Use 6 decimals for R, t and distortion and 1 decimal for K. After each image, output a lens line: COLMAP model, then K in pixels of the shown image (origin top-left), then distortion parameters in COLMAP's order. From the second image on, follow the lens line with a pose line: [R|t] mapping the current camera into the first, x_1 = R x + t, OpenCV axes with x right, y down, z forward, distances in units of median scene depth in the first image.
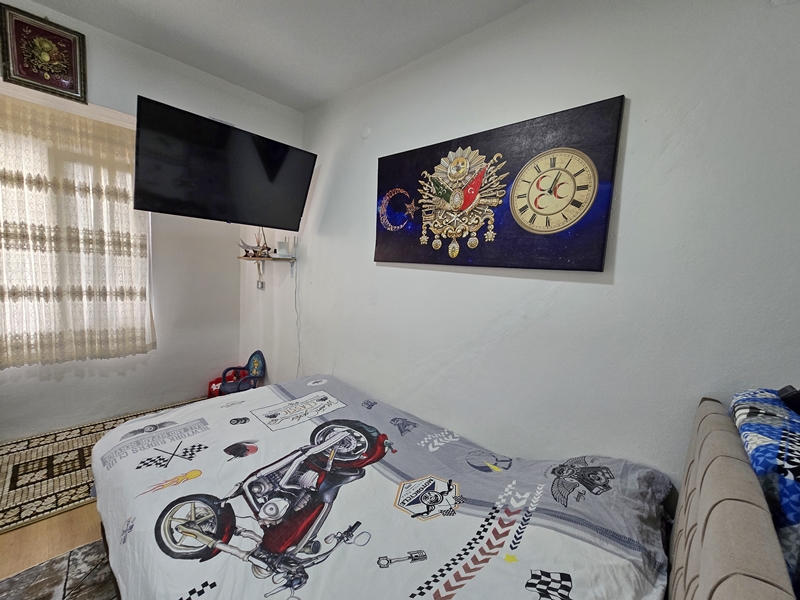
lens RADIAL K [[327.4, 0, 397.9], [0, 327.4, 305.3], [0, 0, 1]] dist [-0.003593, 0.000455]
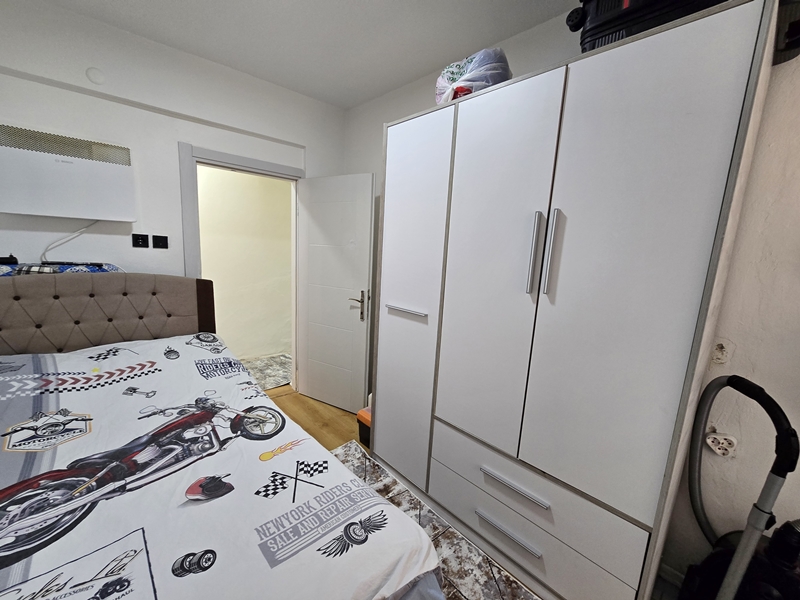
lens RADIAL K [[327.4, 0, 397.9], [0, 327.4, 305.3], [0, 0, 1]] dist [-0.003593, 0.000455]
pose [[-0.991152, -0.121486, 0.053474, -1.025840], [-0.101774, 0.954184, 0.281380, -0.212336], [-0.085207, 0.273448, -0.958105, 1.803713]]
